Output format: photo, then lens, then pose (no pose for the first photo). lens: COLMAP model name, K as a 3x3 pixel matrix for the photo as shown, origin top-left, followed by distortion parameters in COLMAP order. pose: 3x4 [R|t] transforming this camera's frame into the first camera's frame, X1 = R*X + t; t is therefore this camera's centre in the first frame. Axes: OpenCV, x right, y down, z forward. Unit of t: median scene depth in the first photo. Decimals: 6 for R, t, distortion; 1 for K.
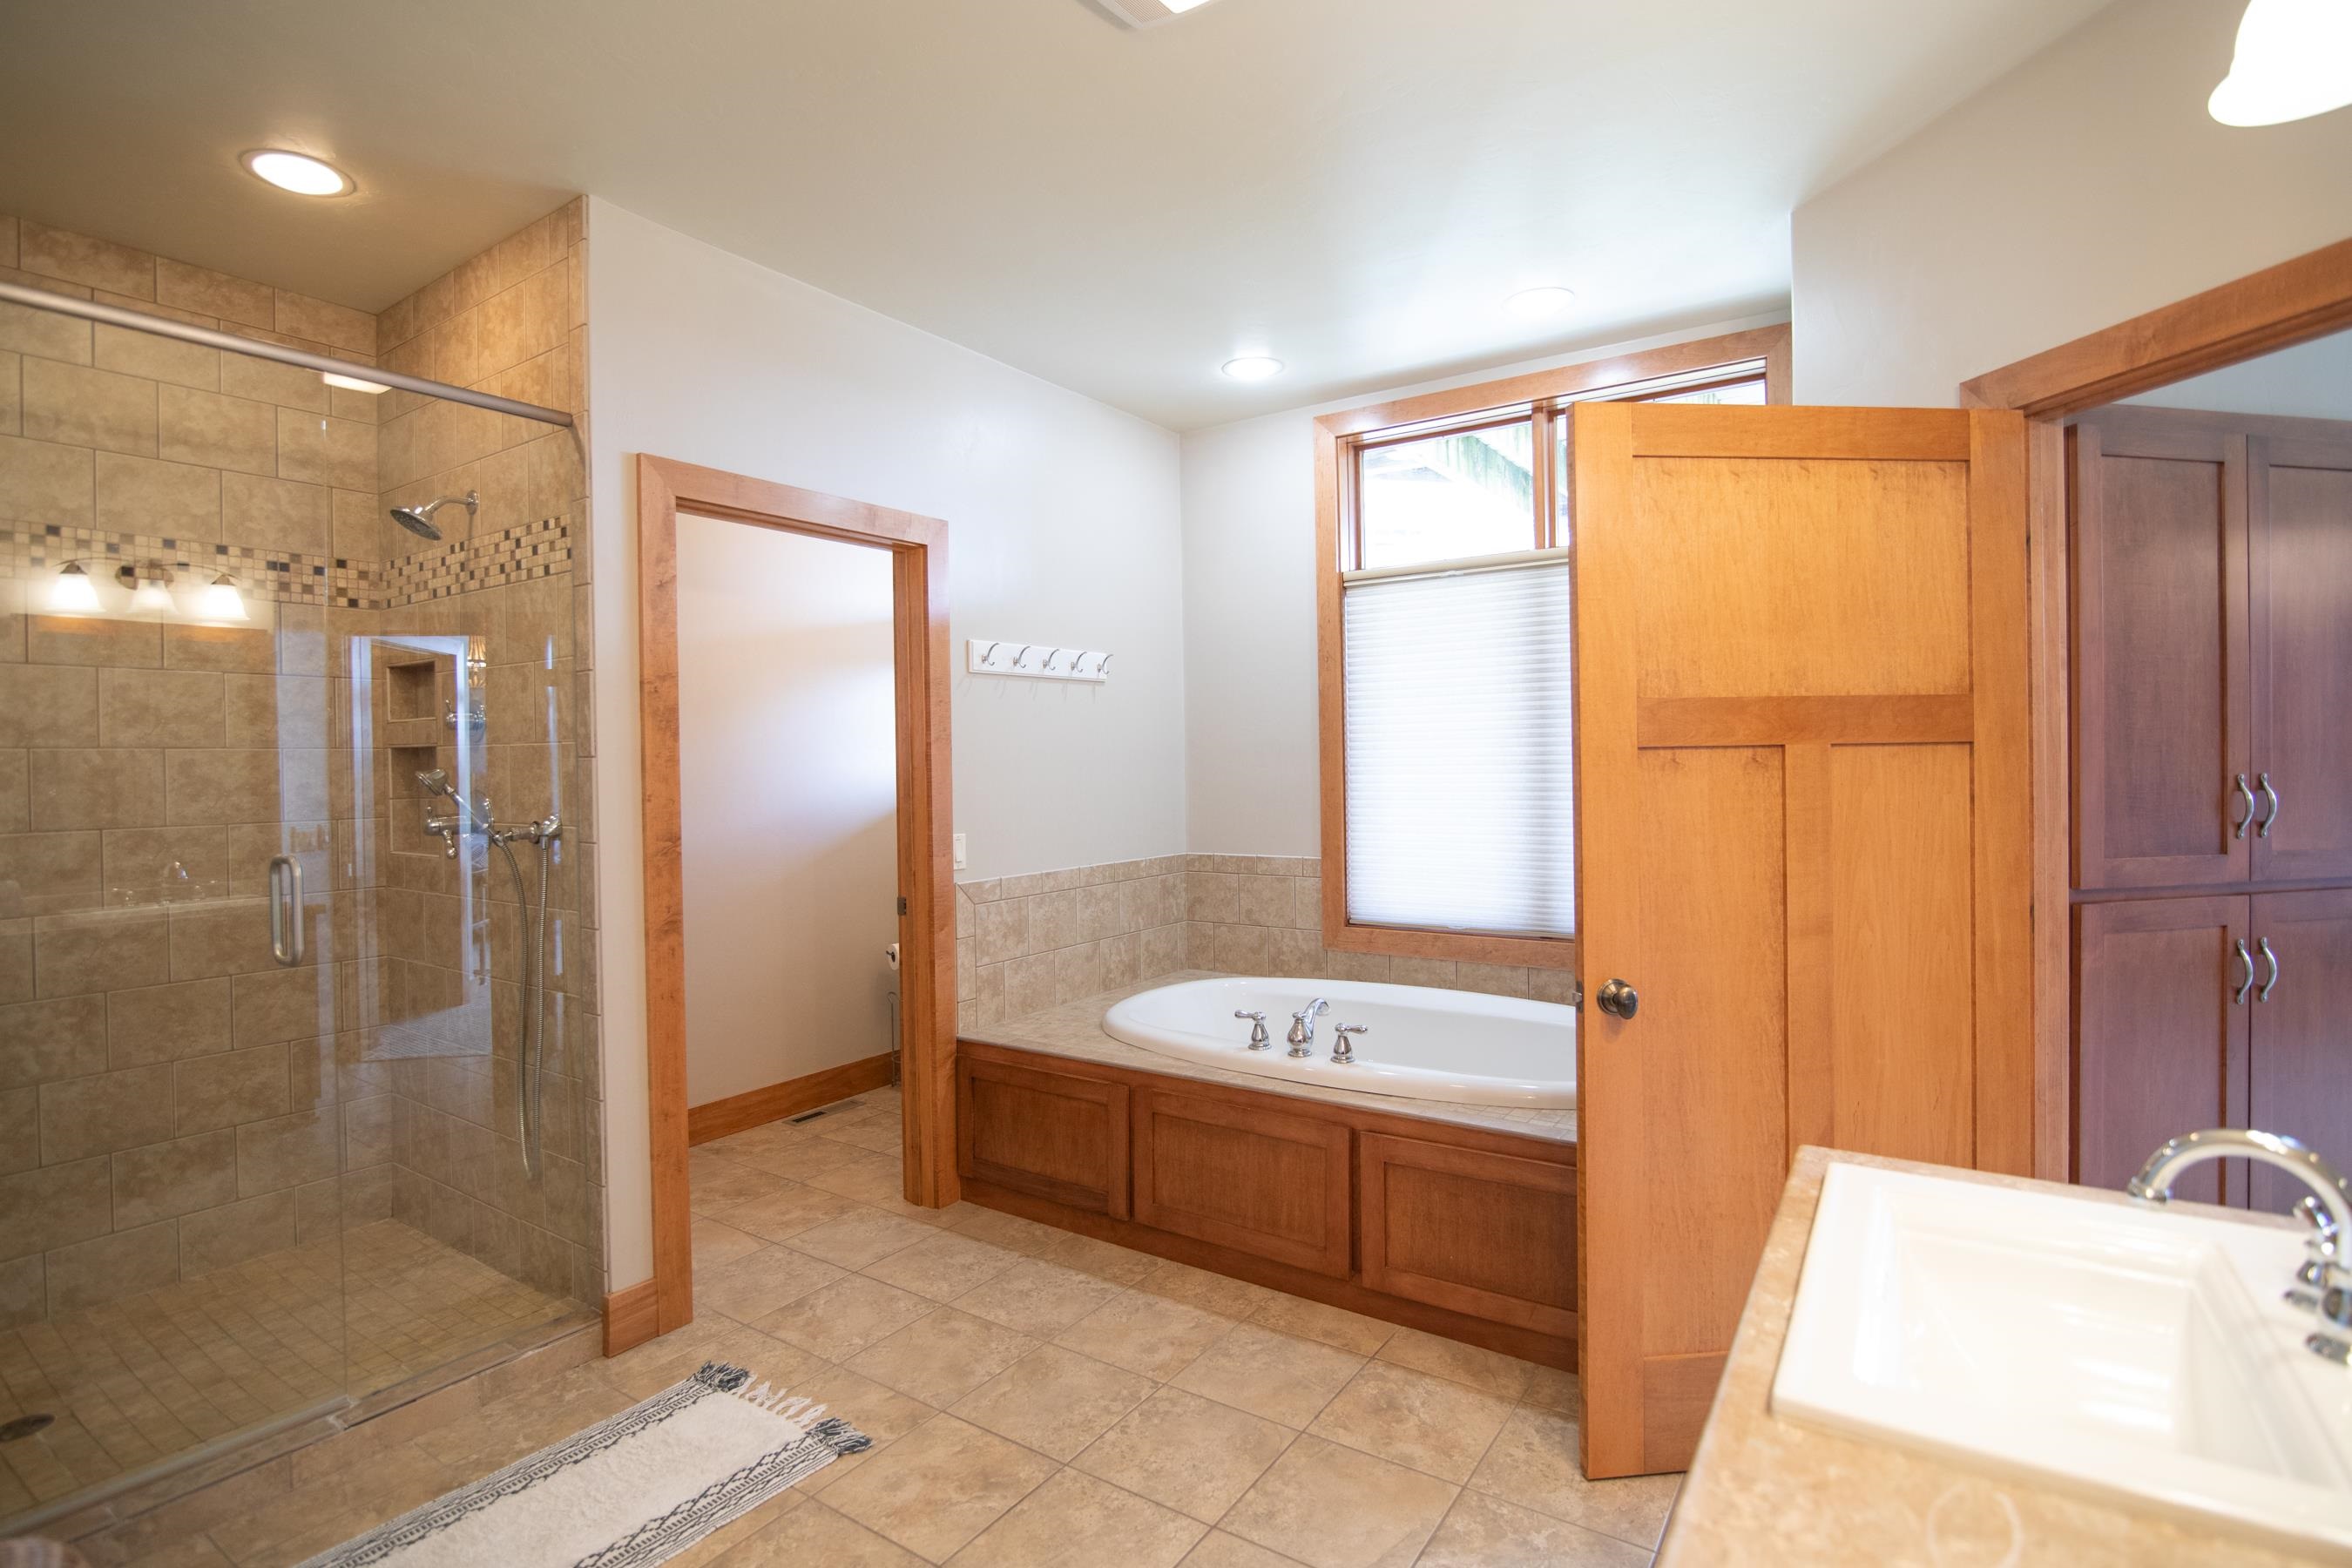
lens RADIAL K [[1085.1, 0, 1178.1], [0, 1085.1, 780.5], [0, 0, 1]] dist [-0.013694, 0.000128]
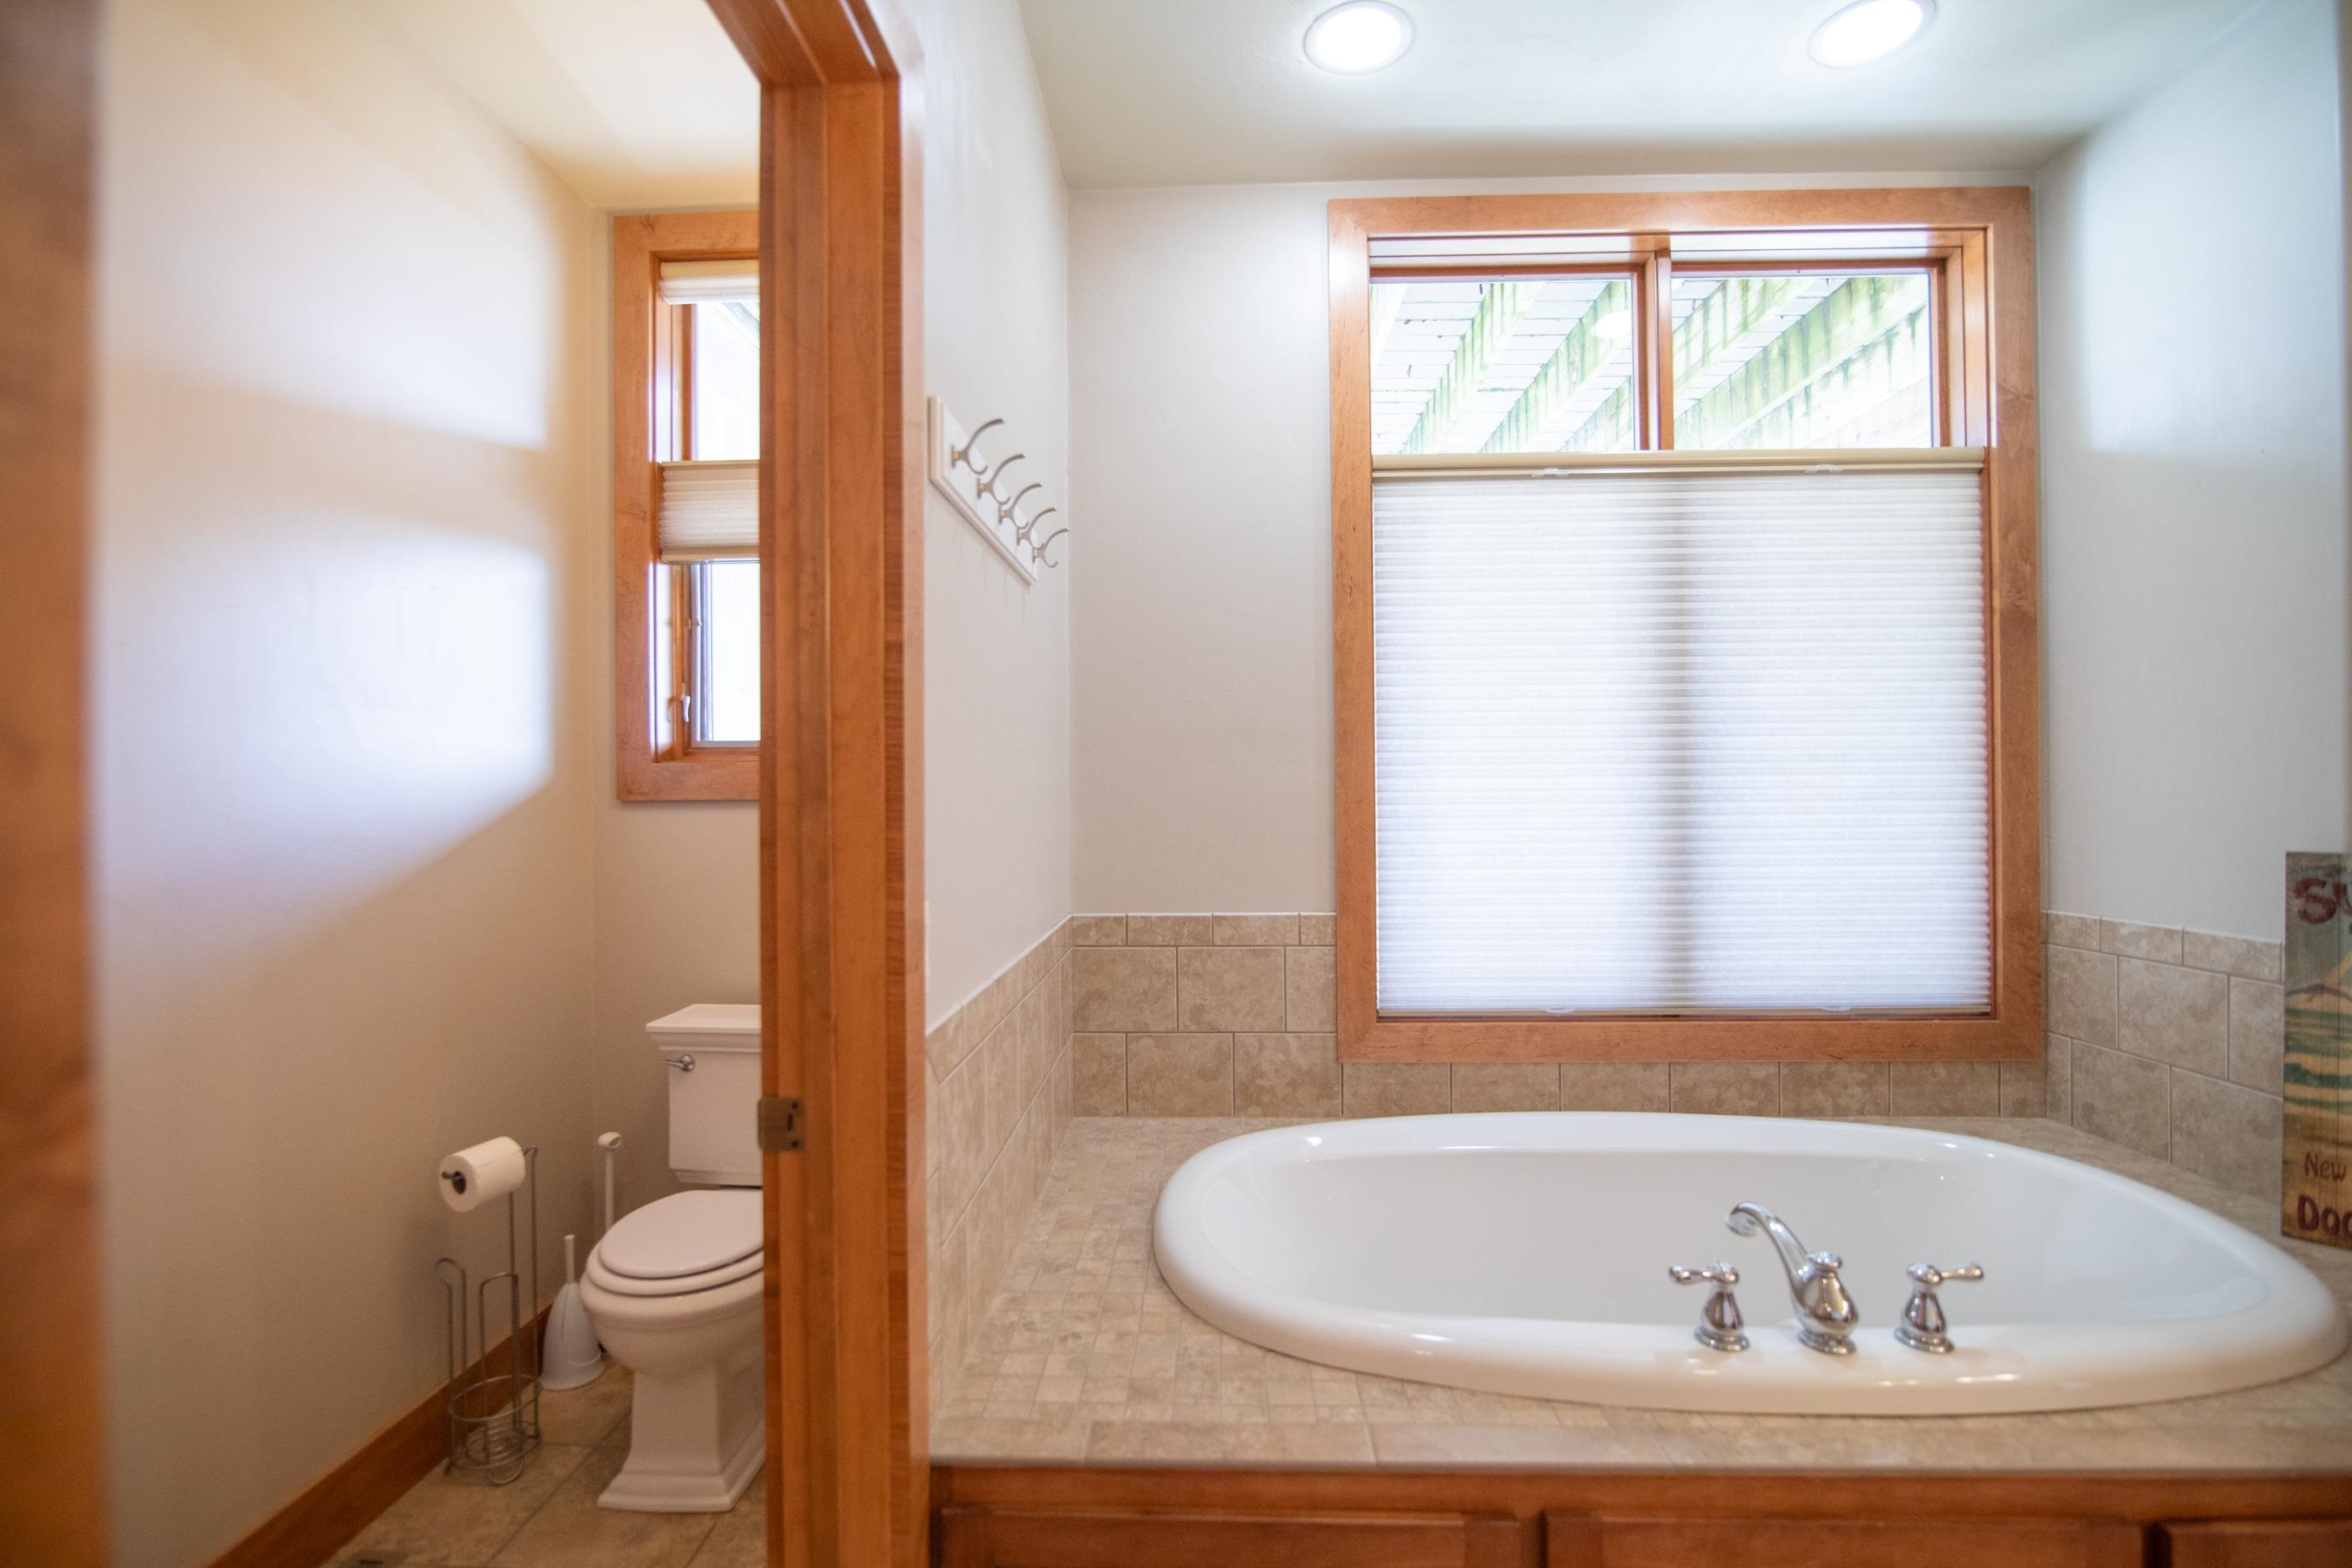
lens RADIAL K [[1085.1, 0, 1180.5], [0, 1085.1, 791.9], [0, 0, 1]] dist [-0.013694, 0.000128]
pose [[0.858991, 0.008497, 0.511920, -0.255635], [0.003134, 0.999756, -0.021852, 0.015498], [-0.511980, 0.020375, 0.858755, 0.512081]]
